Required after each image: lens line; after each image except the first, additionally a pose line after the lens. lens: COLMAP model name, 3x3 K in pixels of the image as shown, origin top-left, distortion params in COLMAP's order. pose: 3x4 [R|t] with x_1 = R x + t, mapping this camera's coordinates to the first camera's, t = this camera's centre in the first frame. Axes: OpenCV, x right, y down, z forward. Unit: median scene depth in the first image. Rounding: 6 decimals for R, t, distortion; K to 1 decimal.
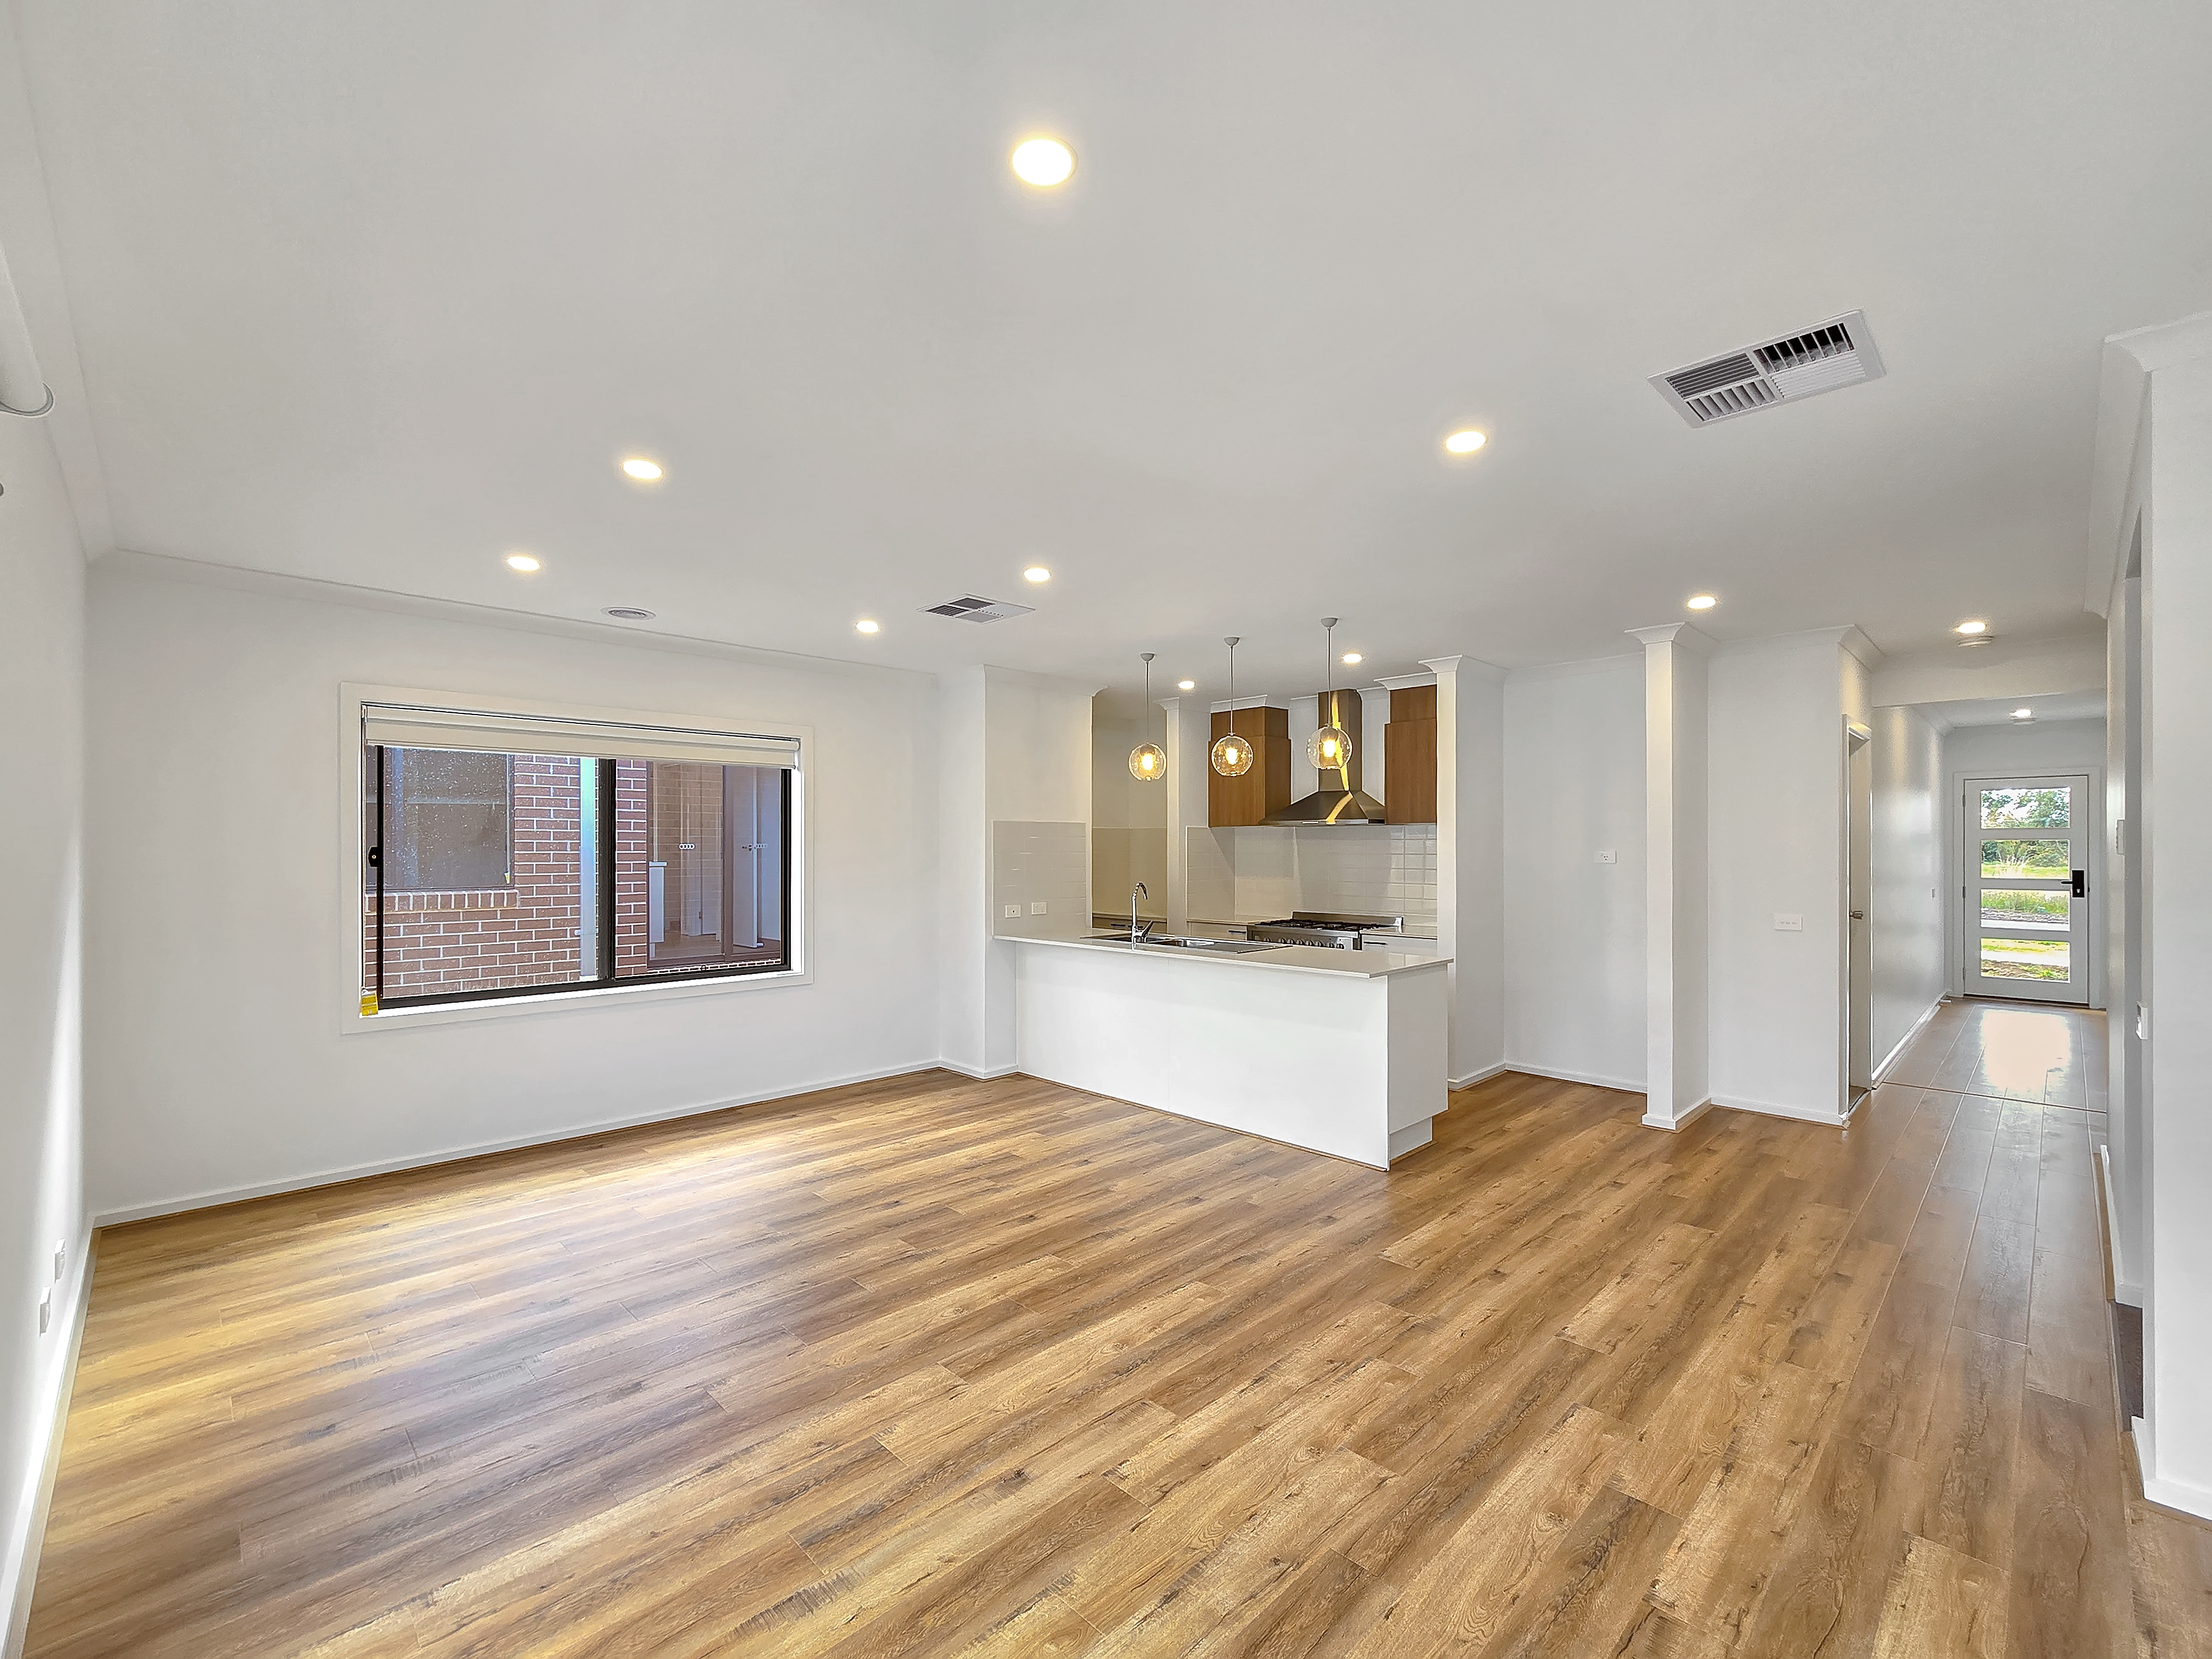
lens RADIAL K [[944.0, 0, 1099.6], [0, 944.0, 839.8], [0, 0, 1]] dist [-0.017850, 0.009816]
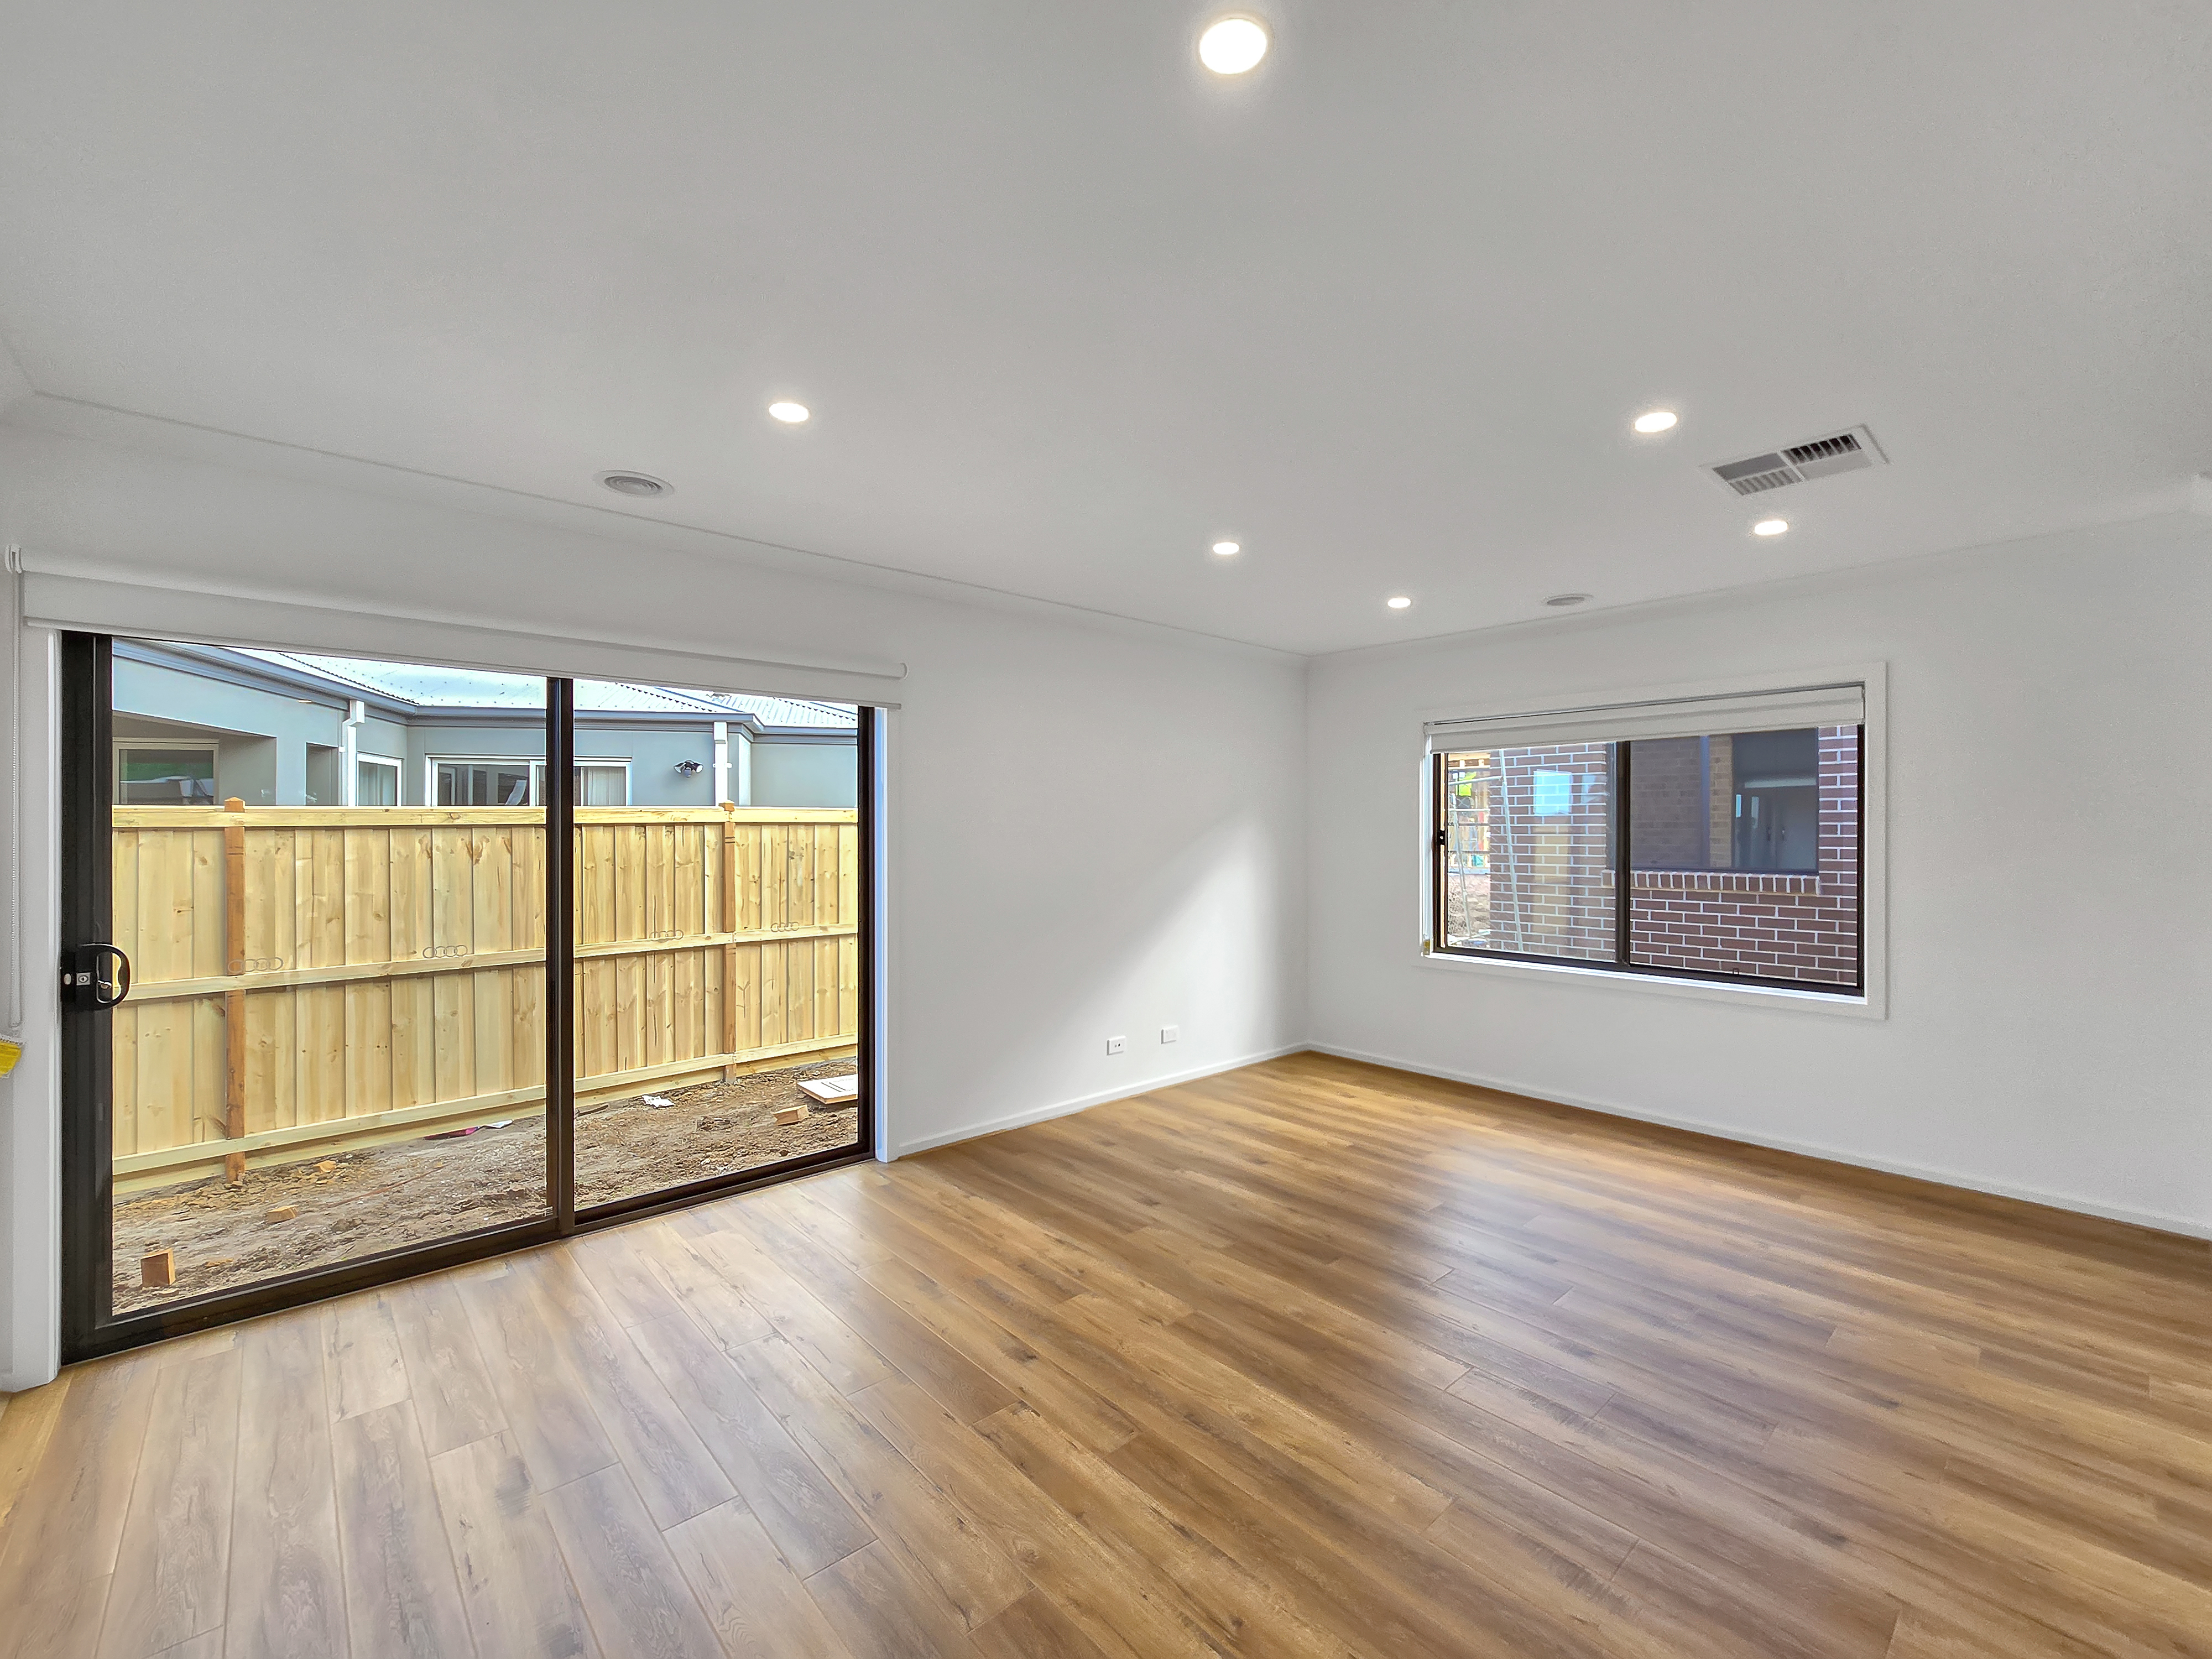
lens RADIAL K [[933.4, 0, 1115.1], [0, 933.4, 813.3], [0, 0, 1]] dist [-0.000840, -0.000584]
pose [[-0.033013, -0.018703, -0.999280, 0.443007], [0.007368, 0.999793, -0.018956, 0.005014], [0.999428, -0.007989, -0.032868, 0.462693]]
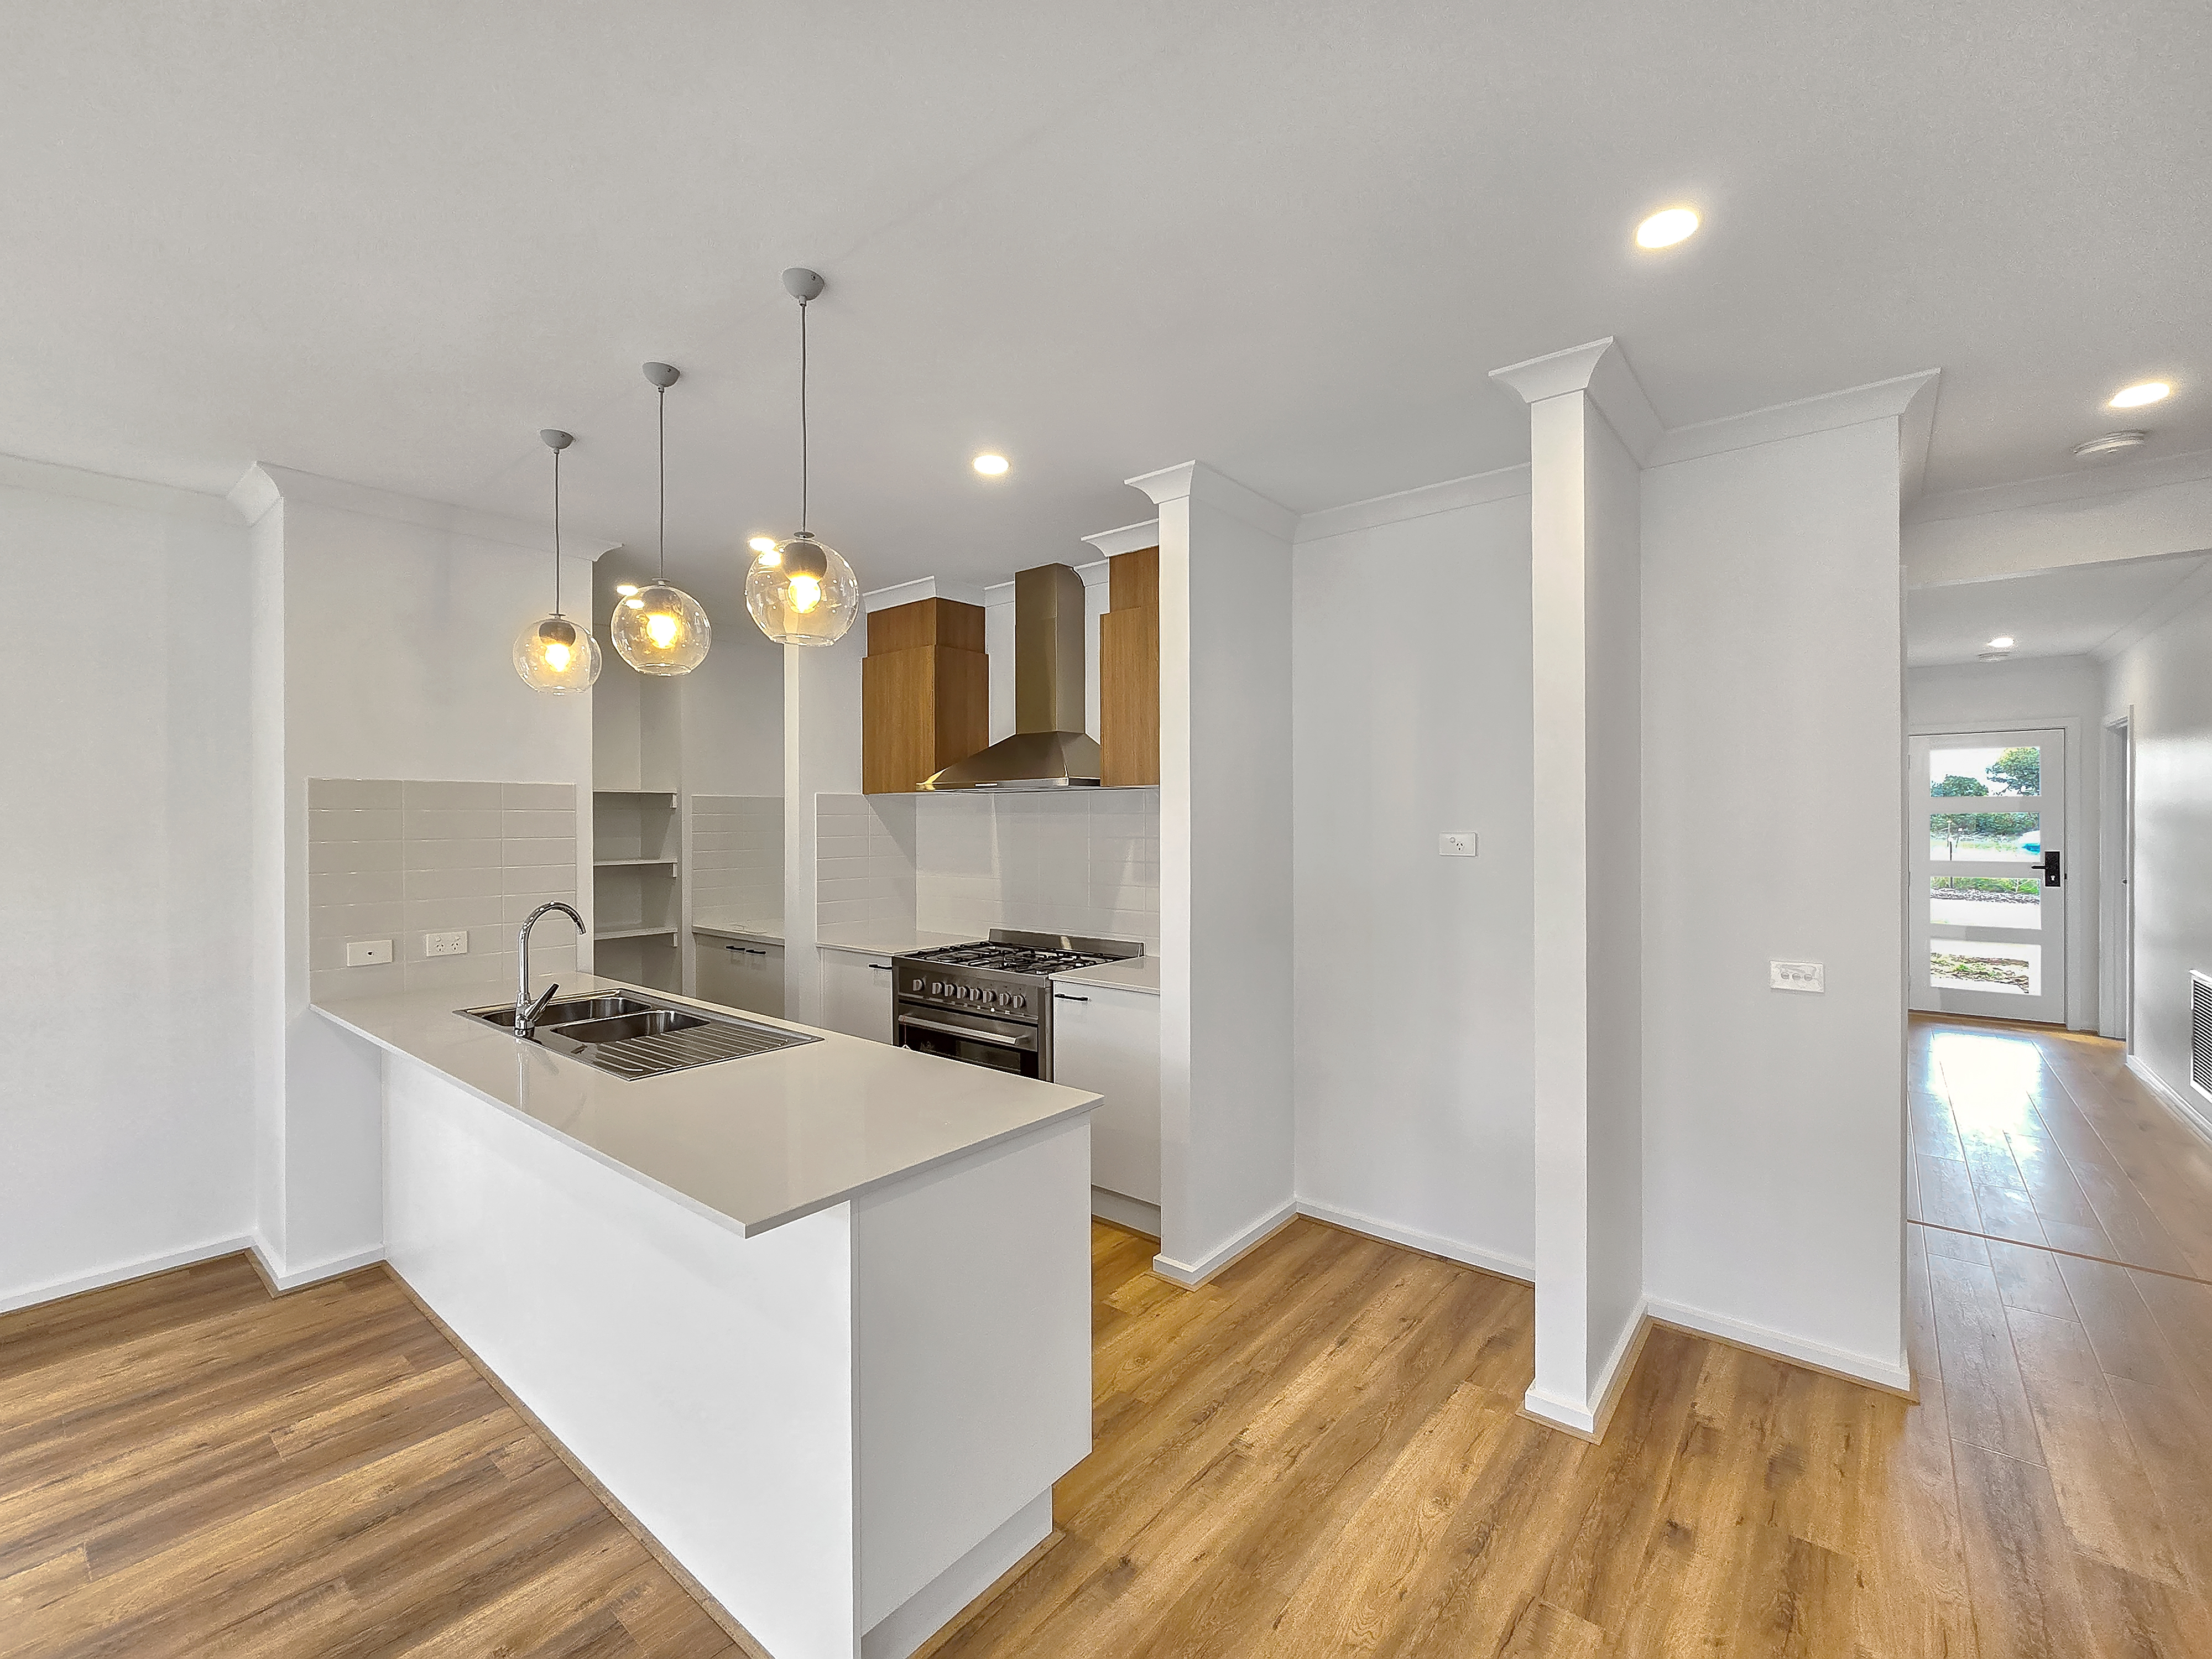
lens RADIAL K [[933.4, 0, 1115.1], [0, 933.4, 813.3], [0, 0, 1]] dist [-0.000840, -0.000584]
pose [[0.993519, -0.001764, 0.113657, 0.287376], [0.001932, 0.999997, -0.001368, 0.000609], [-0.113654, 0.001578, 0.993519, 0.499613]]
